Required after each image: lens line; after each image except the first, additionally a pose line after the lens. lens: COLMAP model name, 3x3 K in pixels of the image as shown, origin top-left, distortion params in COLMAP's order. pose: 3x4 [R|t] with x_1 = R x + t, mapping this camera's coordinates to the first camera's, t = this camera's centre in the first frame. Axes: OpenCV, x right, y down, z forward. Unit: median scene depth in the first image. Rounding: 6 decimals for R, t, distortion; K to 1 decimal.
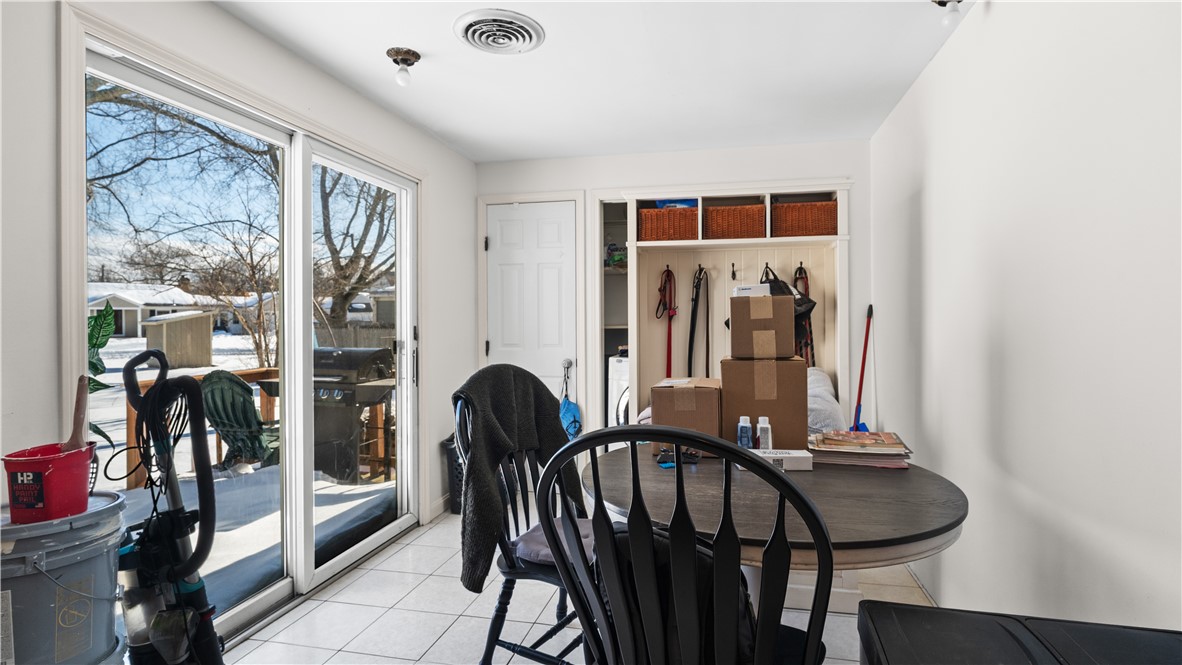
lens RADIAL K [[561.0, 0, 606.1], [0, 561.0, 310.3], [0, 0, 1]] dist [-0.013138, 0.004128]
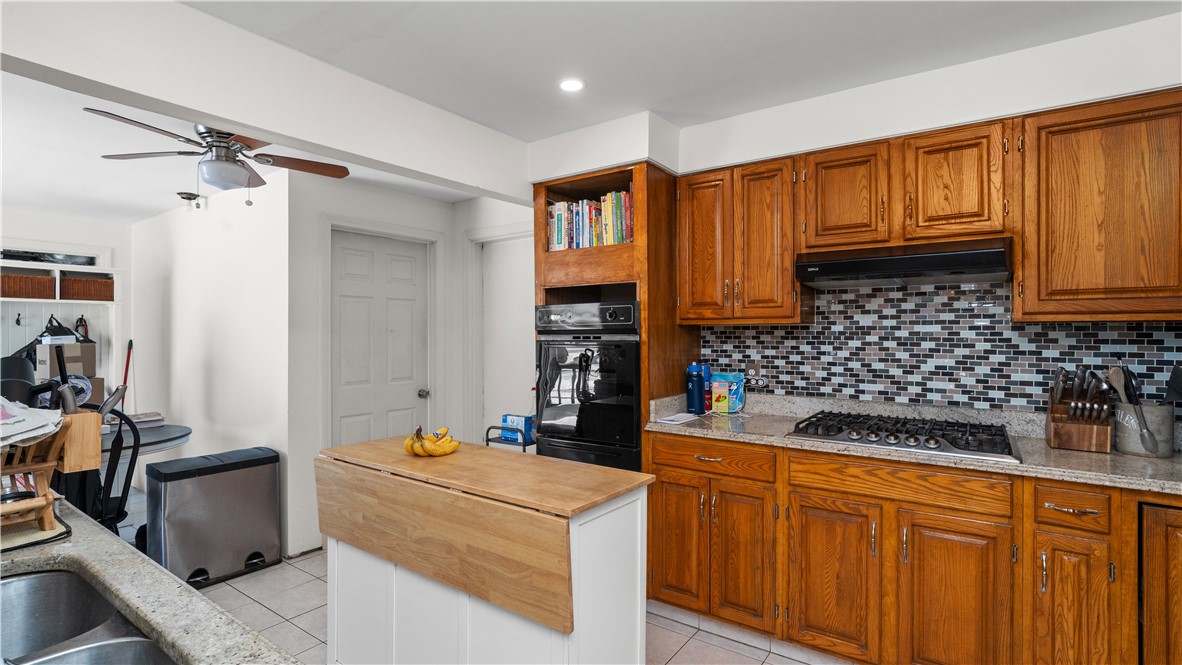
lens RADIAL K [[561.0, 0, 598.7], [0, 561.0, 325.2], [0, 0, 1]] dist [-0.013138, 0.004128]
pose [[0.374568, 0.005304, 0.927184, -0.544898], [-0.010460, 0.999944, -0.001495, -0.073593], [-0.927141, -0.009139, 0.374602, -0.893783]]
